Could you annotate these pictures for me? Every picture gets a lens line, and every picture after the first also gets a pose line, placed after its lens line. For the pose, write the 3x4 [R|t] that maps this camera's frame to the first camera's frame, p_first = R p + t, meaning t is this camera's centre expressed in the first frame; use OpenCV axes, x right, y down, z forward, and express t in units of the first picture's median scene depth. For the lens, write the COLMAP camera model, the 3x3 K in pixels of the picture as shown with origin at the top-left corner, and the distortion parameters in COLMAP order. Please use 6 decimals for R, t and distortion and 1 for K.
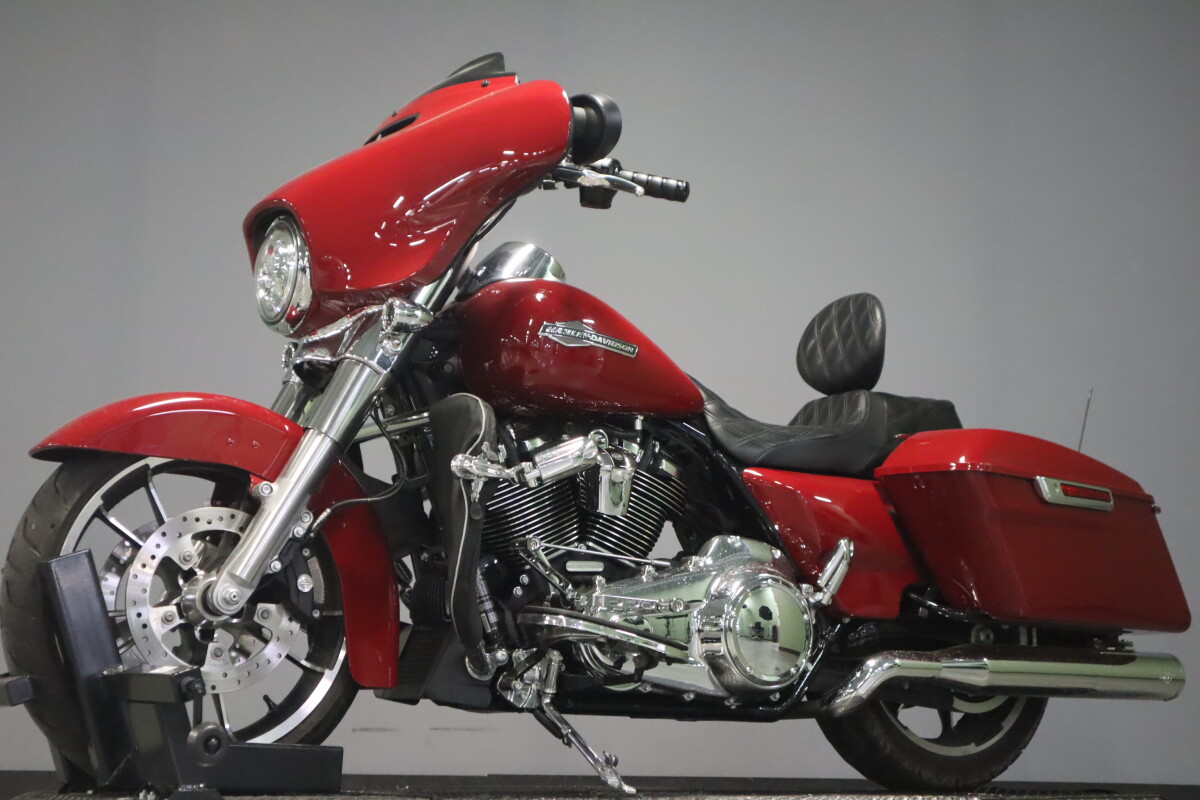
lens RADIAL K [[1865.9, 0, 600.4], [0, 1865.9, 373.1], [0, 0, 1]] dist [0.144372, -1.447906]
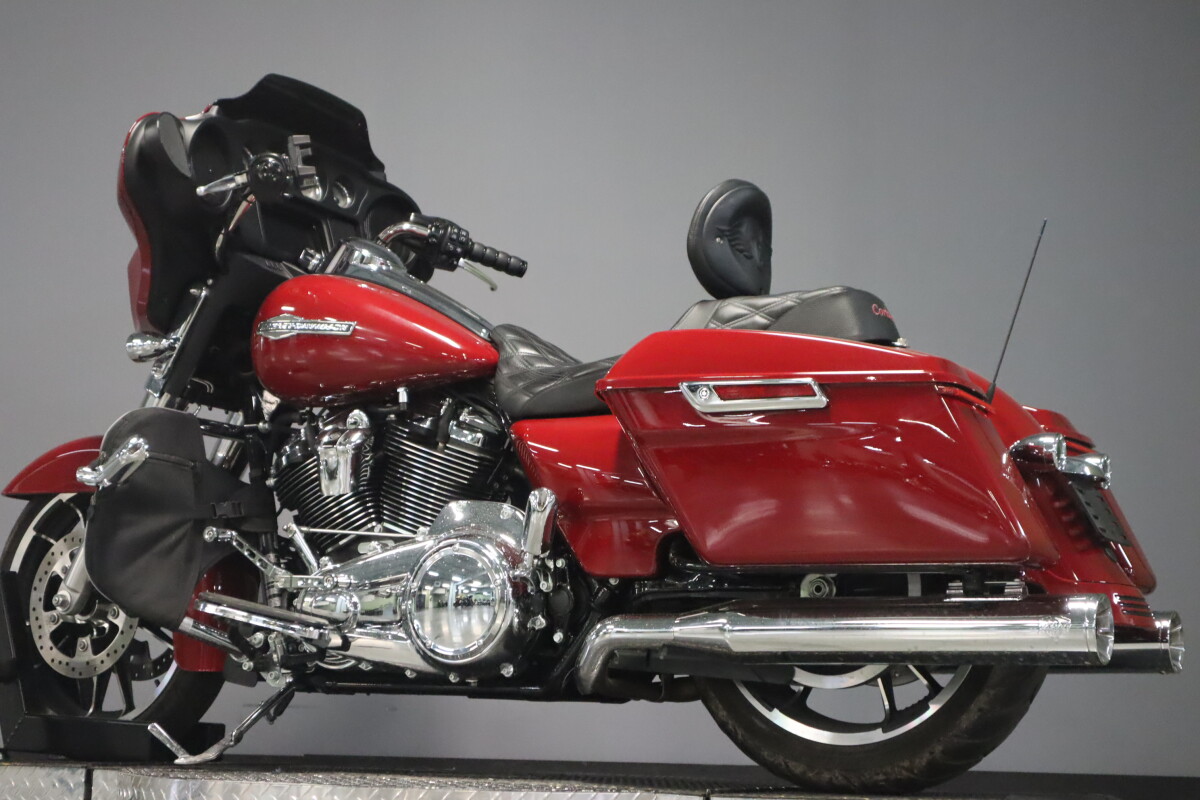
lens RADIAL K [[2028.5, 0, 600.0], [0, 2028.5, 400.0], [0, 0, 1]] dist [-0.048019, -0.037808]
pose [[0.468713, -0.144794, -0.871403, 1.005982], [0.151318, 0.985054, -0.082287, 0.133551], [0.870293, -0.093291, 0.483618, 0.590590]]
